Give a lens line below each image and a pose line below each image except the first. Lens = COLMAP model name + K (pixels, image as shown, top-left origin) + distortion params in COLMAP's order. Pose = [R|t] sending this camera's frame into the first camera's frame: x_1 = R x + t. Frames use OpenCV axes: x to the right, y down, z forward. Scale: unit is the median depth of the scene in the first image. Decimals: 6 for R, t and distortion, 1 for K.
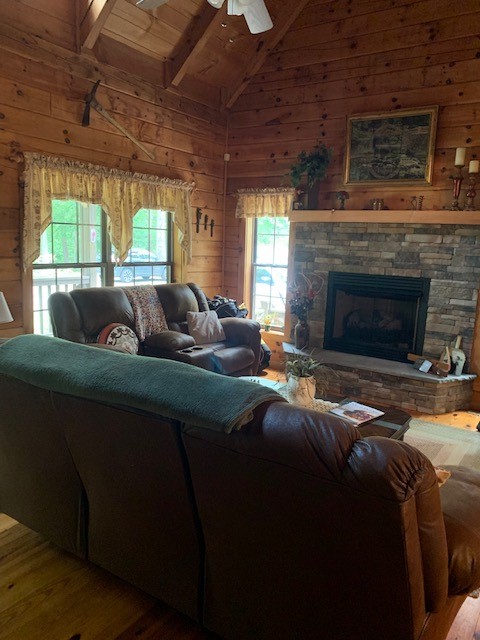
lens RADIAL K [[490.2, 0, 249.5], [0, 490.2, 319.2], [0, 0, 1]] dist [0.005413, -0.008515]
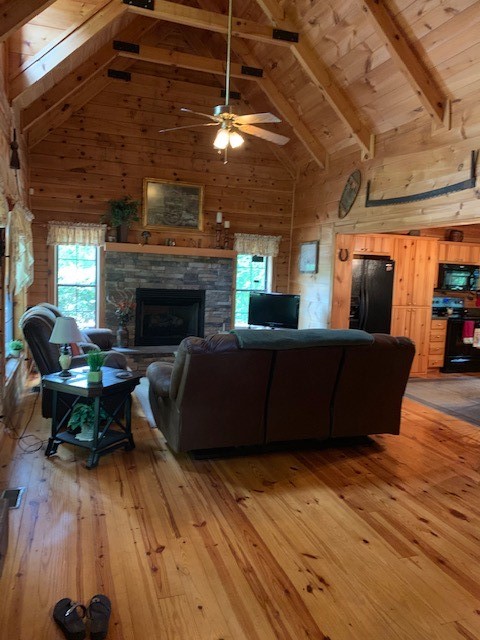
lens RADIAL K [[482.0, 0, 242.4], [0, 482.0, 315.5], [0, 0, 1]] dist [0.029924, -0.005341]
pose [[0.609169, -0.086735, 0.788283, -0.788495], [0.107112, 0.993892, 0.026584, -0.028359], [-0.785774, 0.068240, 0.614738, -0.057569]]
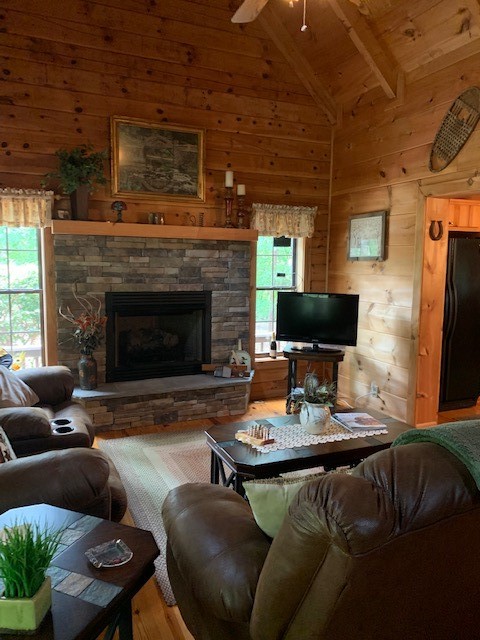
lens RADIAL K [[480.4, 0, 240.0], [0, 480.4, 320.0], [0, 0, 1]] dist [0.000587, -0.009594]
pose [[0.541955, -0.134155, 0.829631, -0.456772], [0.140770, 0.987721, 0.067762, -0.080196], [-0.828534, 0.080063, 0.554185, 0.368808]]
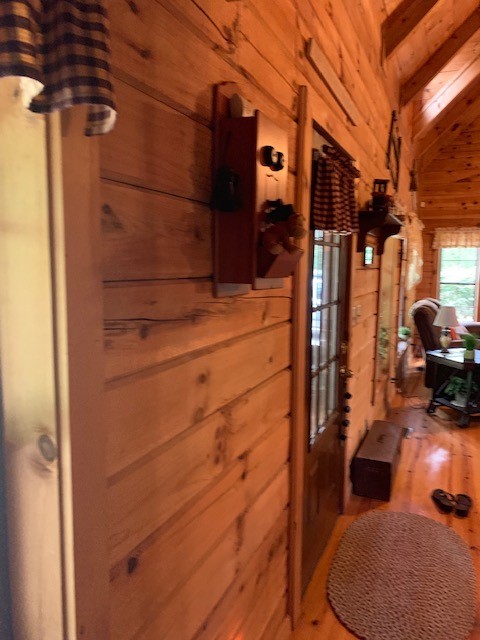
lens RADIAL K [[490.2, 0, 249.5], [0, 490.2, 319.2], [0, 0, 1]] dist [0.005413, -0.008515]
pose [[0.982201, -0.051183, 0.180726, -0.930285], [0.058407, 0.997684, -0.034875, 0.004032], [-0.178523, 0.044810, 0.982915, -0.271554]]
